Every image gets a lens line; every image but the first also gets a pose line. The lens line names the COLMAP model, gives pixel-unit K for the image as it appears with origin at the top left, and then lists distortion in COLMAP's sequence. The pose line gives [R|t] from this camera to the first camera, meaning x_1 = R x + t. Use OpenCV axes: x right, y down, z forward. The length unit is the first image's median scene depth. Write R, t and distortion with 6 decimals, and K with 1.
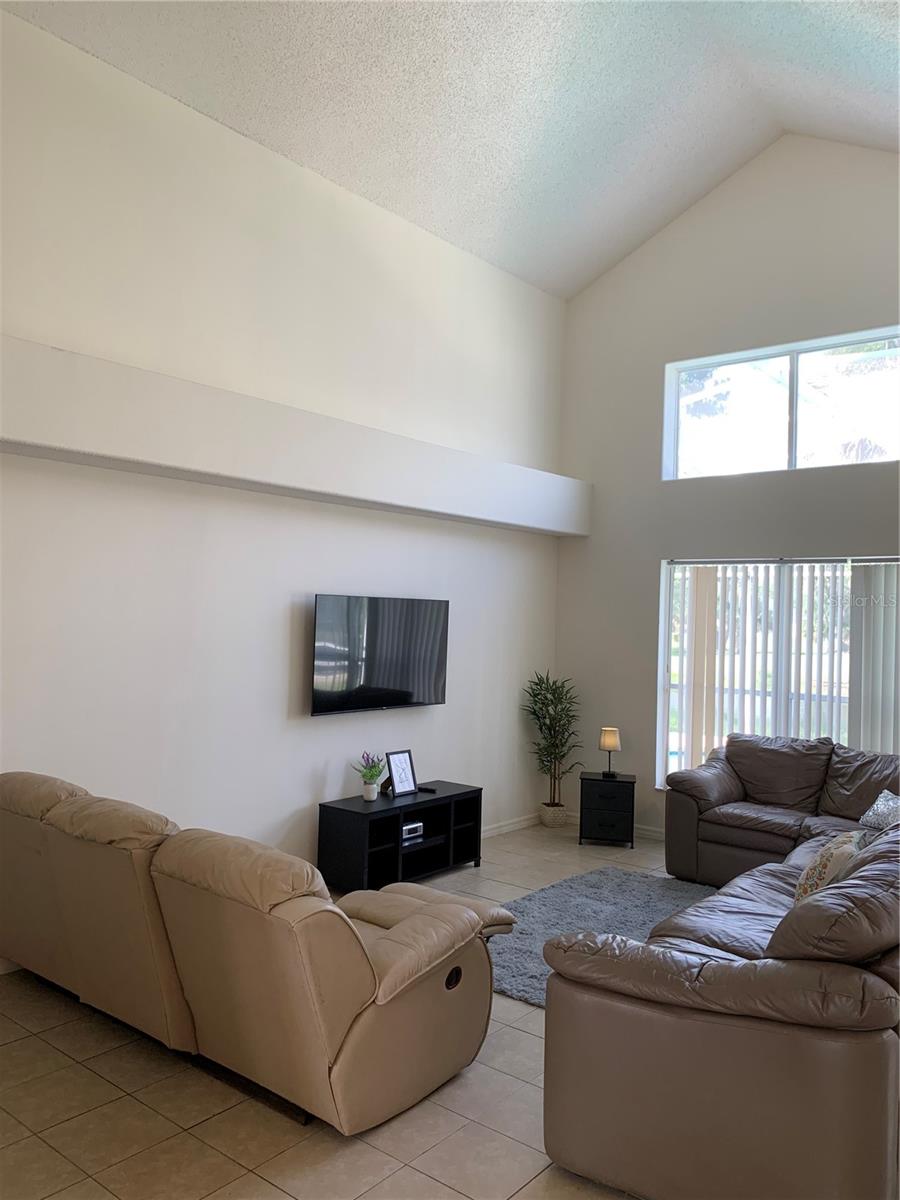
lens RADIAL K [[918.5, 0, 450.0], [0, 918.5, 600.0], [0, 0, 1]] dist [0.117370, -0.254601]
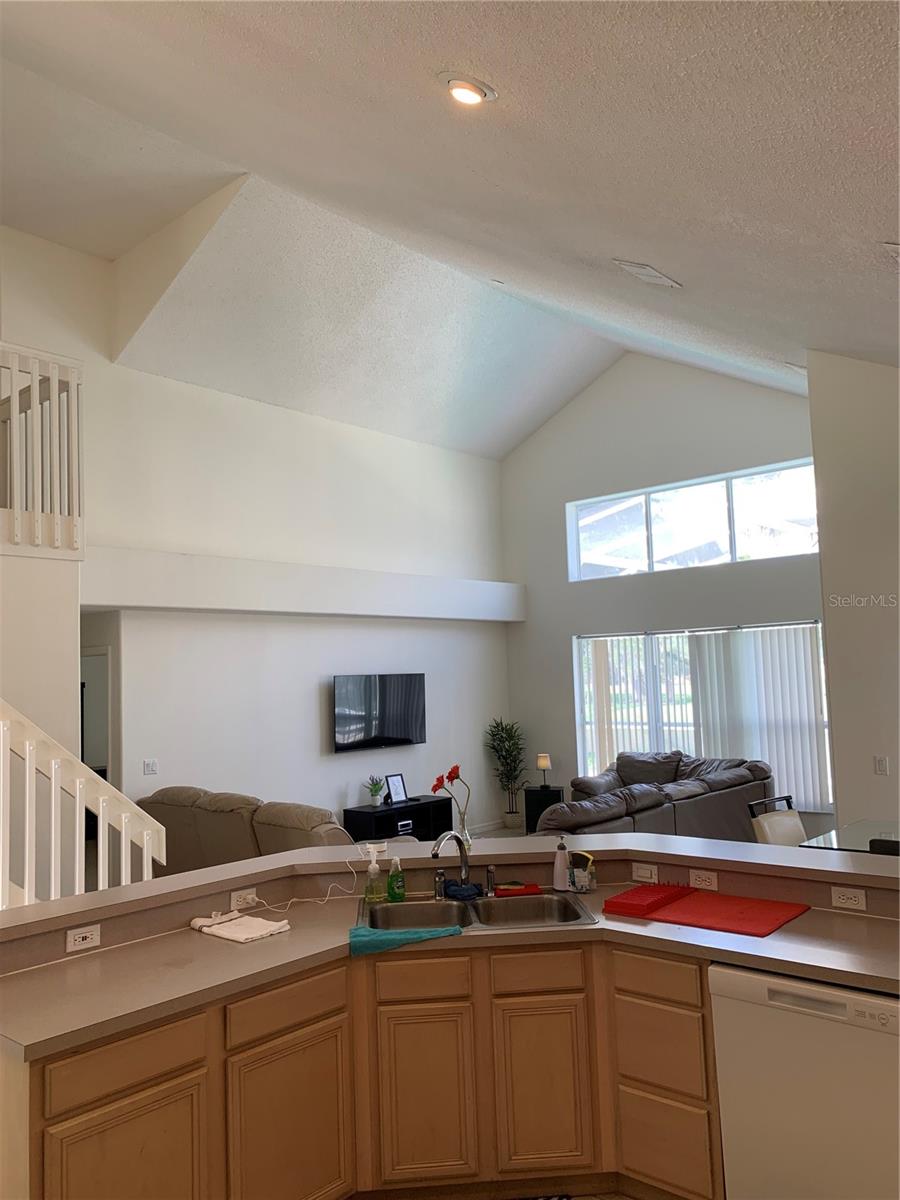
lens RADIAL K [[918.5, 0, 450.0], [0, 918.5, 600.0], [0, 0, 1]] dist [0.117370, -0.254601]
pose [[0.997279, -0.063209, -0.037927, 0.107481], [0.060526, 0.995837, -0.068161, -0.014310], [0.042078, 0.065680, 0.996953, -0.515615]]
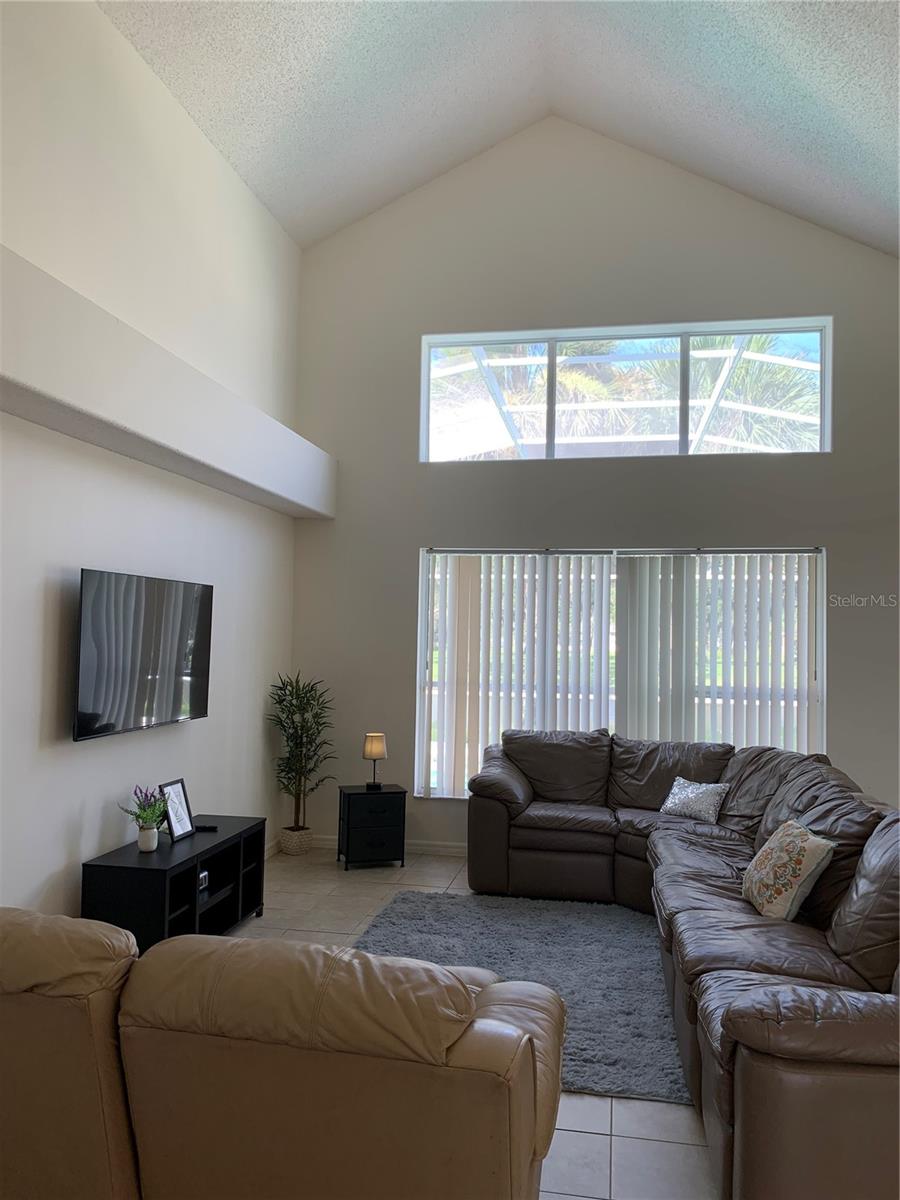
lens RADIAL K [[918.5, 0, 450.0], [0, 918.5, 600.0], [0, 0, 1]] dist [0.117370, -0.254601]
pose [[0.876308, 0.008723, 0.481673, -0.211573], [-0.004596, 0.999942, -0.009746, 0.020287], [-0.481730, 0.006327, 0.876297, 0.208265]]
